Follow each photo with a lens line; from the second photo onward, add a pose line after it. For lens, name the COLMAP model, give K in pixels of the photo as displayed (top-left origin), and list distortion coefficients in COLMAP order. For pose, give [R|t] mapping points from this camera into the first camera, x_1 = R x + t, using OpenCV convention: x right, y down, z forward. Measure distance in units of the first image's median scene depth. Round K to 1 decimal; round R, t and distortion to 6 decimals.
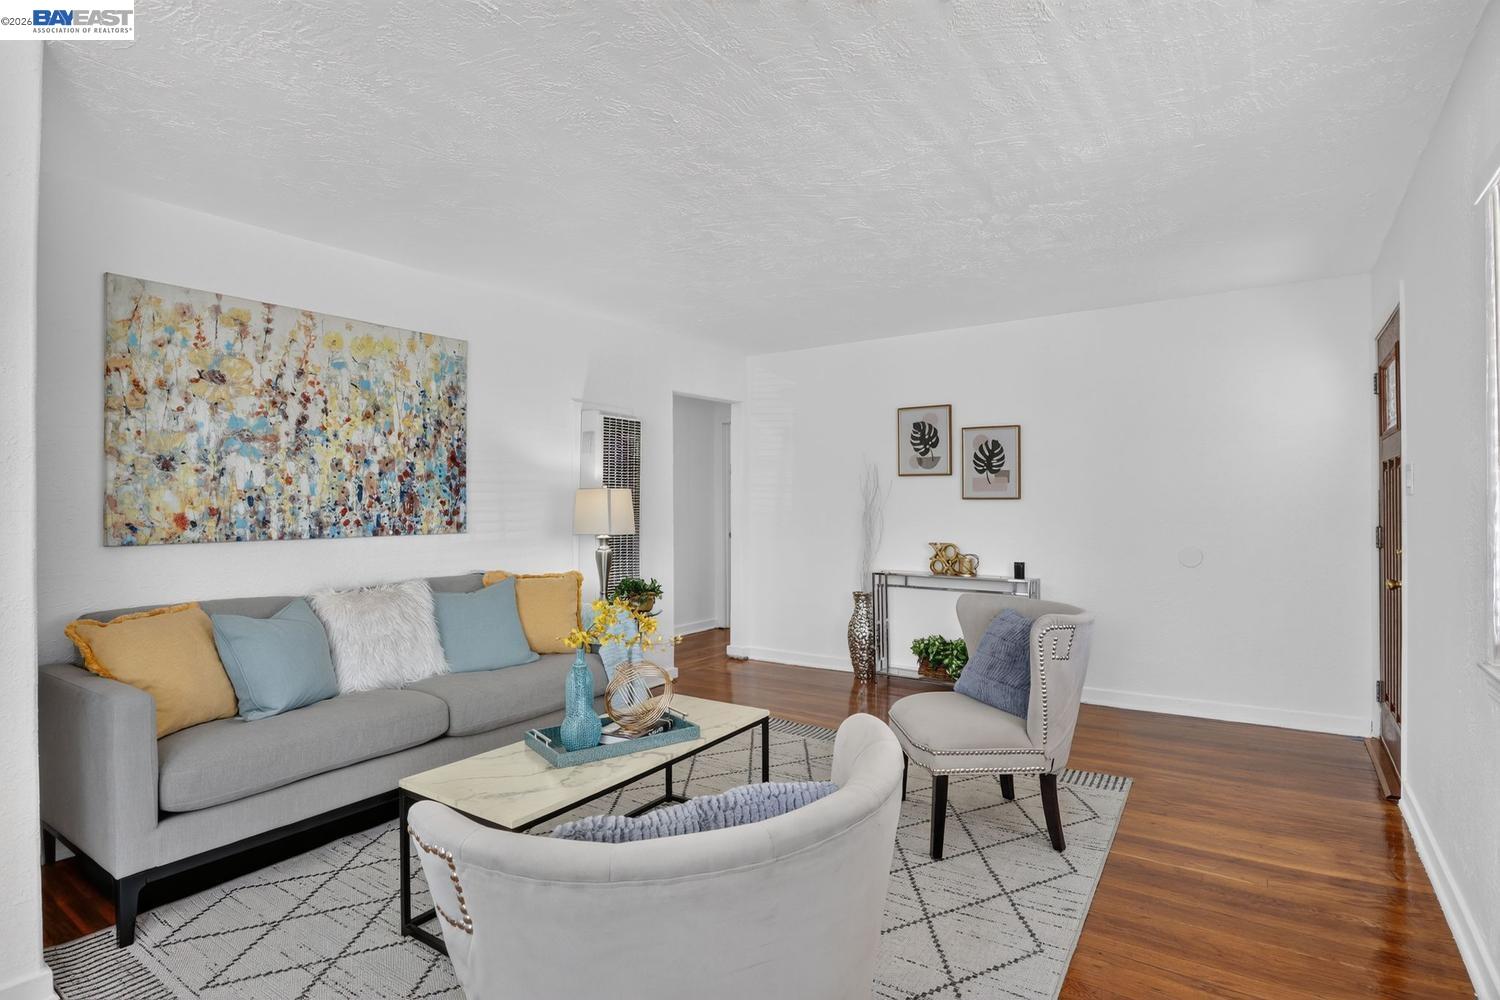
lens RADIAL K [[757.5, 0, 750.0], [0, 757.5, 500.0], [0, 0, 1]] dist [-0.041230, 0.008460]
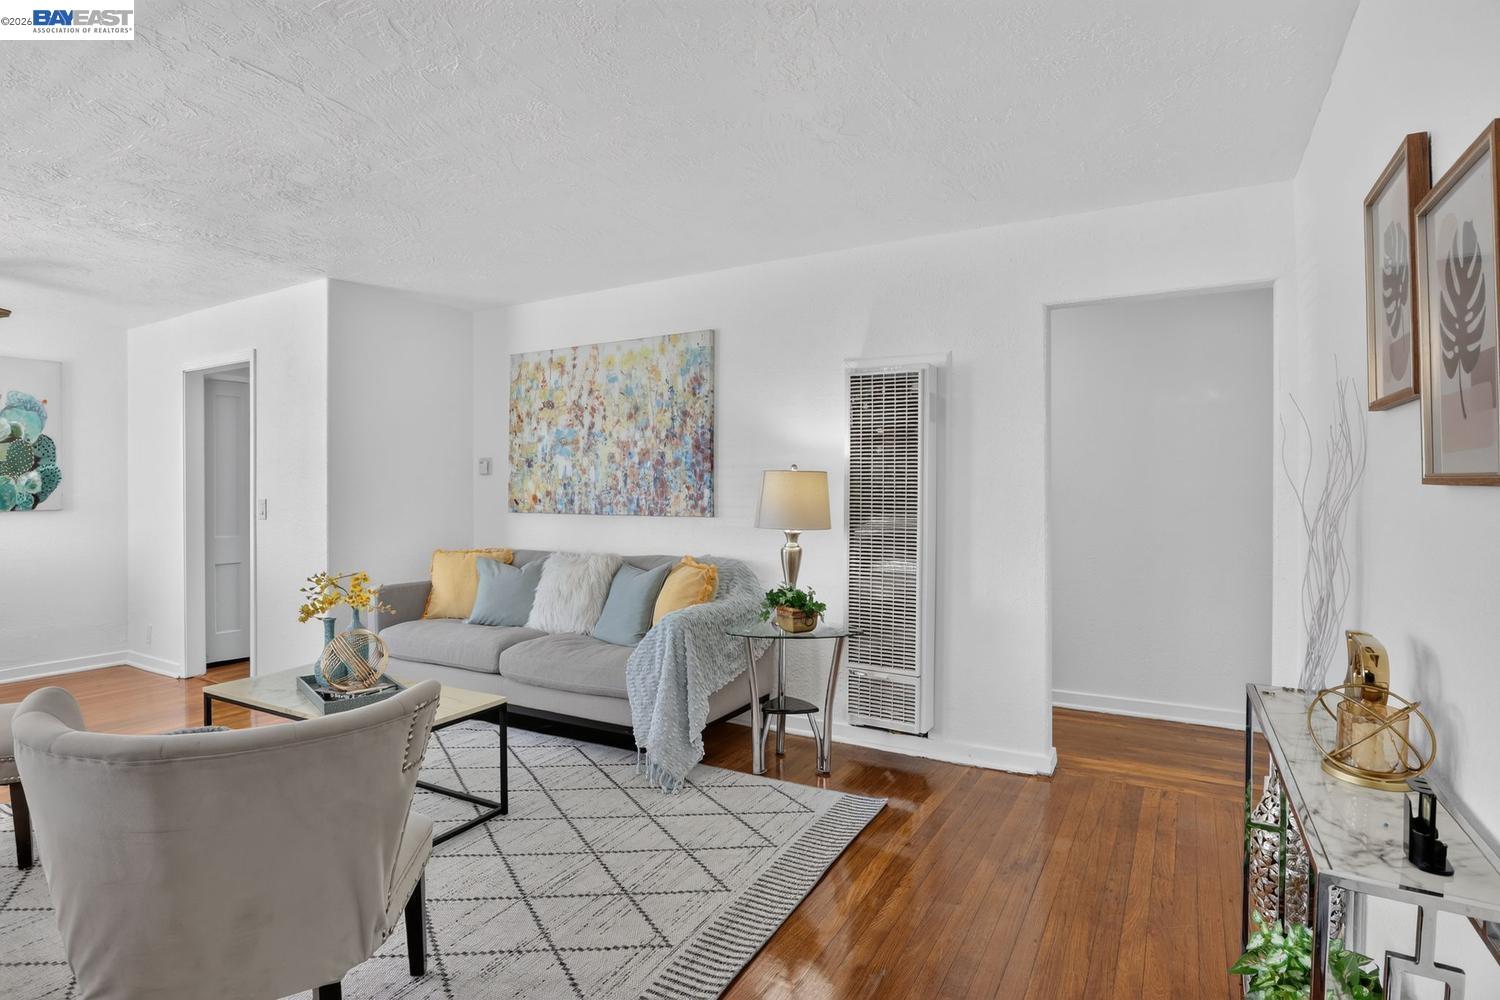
lens RADIAL K [[757.5, 0, 750.0], [0, 757.5, 500.0], [0, 0, 1]] dist [-0.041230, 0.008460]
pose [[0.096122, 0.020720, -0.995154, 0.725538], [0.003899, 0.999768, 0.021192, -0.001447], [0.995362, -0.005917, 0.096019, 1.057088]]
